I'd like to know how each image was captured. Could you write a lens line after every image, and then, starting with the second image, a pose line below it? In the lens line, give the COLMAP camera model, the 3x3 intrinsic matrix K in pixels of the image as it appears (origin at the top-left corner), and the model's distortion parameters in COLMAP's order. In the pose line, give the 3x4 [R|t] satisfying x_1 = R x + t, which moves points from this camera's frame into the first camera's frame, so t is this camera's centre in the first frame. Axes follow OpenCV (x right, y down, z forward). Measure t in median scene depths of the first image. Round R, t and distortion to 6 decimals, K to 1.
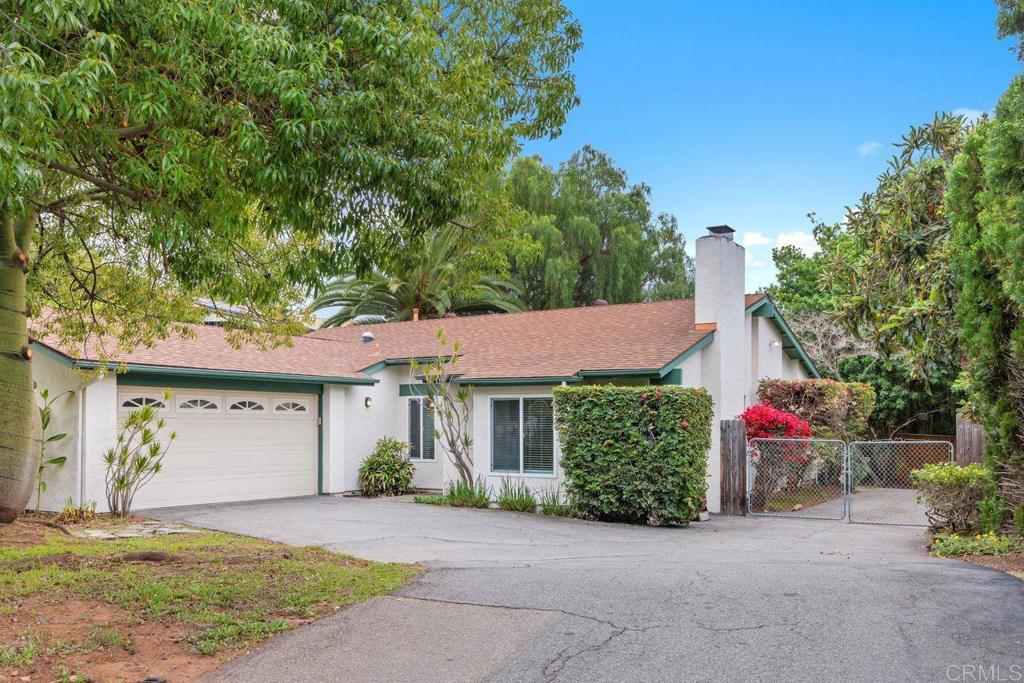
lens RADIAL K [[453.9, 0, 509.9], [0, 453.9, 344.0], [0, 0, 1]] dist [-0.000384, -0.000095]
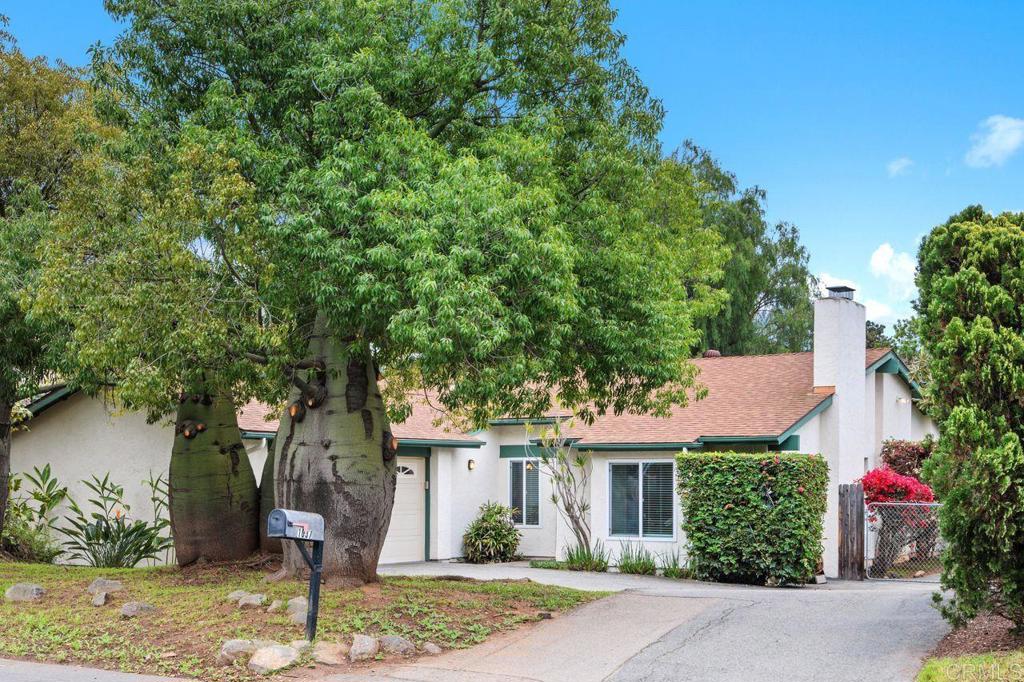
lens RADIAL K [[808.6, 0, 512.0], [0, 808.6, 341.0], [0, 0, 1]] dist [-0.001759, 0.000352]
pose [[0.999989, 0.001161, 0.004492, -0.266945], [-0.001189, 0.999980, 0.006182, -0.161201], [-0.004485, -0.006187, 0.999971, -0.787133]]
